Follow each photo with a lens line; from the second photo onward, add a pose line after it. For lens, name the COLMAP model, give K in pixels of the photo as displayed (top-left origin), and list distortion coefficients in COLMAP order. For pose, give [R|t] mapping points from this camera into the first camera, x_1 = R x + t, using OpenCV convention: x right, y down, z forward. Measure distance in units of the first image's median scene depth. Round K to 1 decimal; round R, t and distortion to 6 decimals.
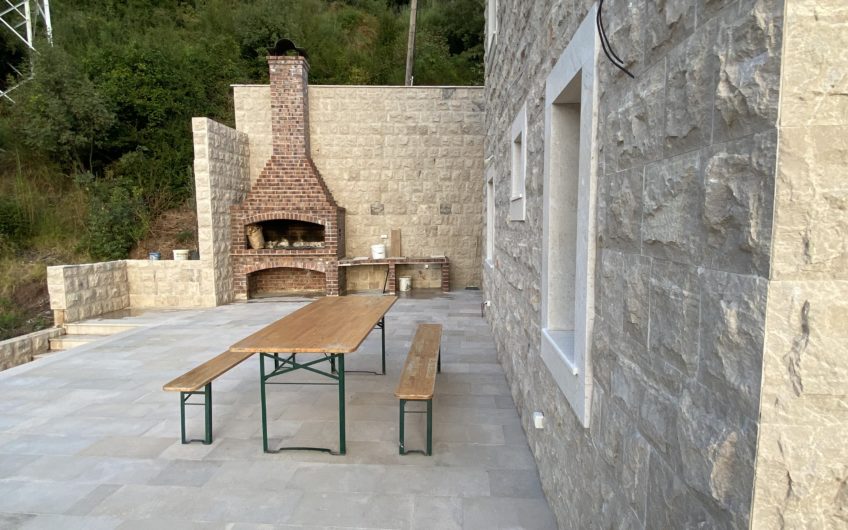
lens RADIAL K [[456.5, 0, 423.6], [0, 456.5, 265.5], [0, 0, 1]] dist [0.061124, -0.002414]
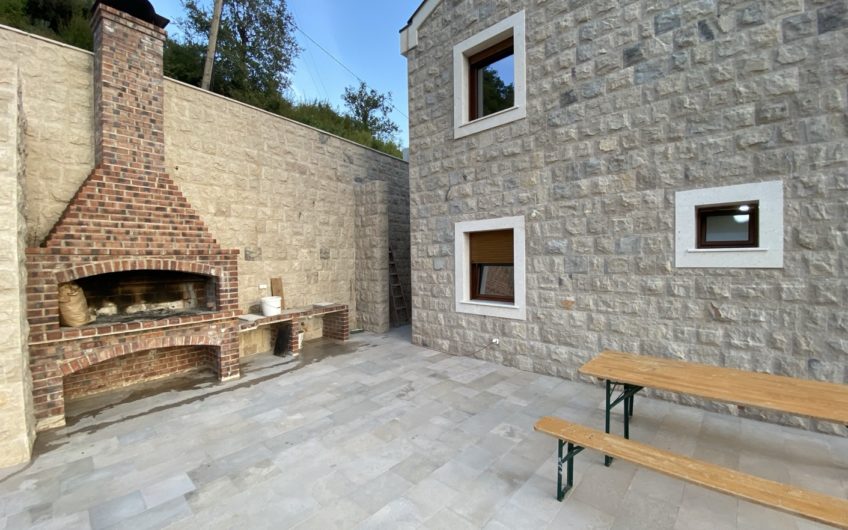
lens RADIAL K [[345.1, 0, 430.0], [0, 345.1, 267.5], [0, 0, 1]] dist [0.001452, -0.011944]
pose [[0.592839, -0.023931, 0.804965, -0.413609], [0.085175, 0.995815, -0.033124, -0.052818], [-0.800804, 0.088200, 0.592396, 0.398484]]
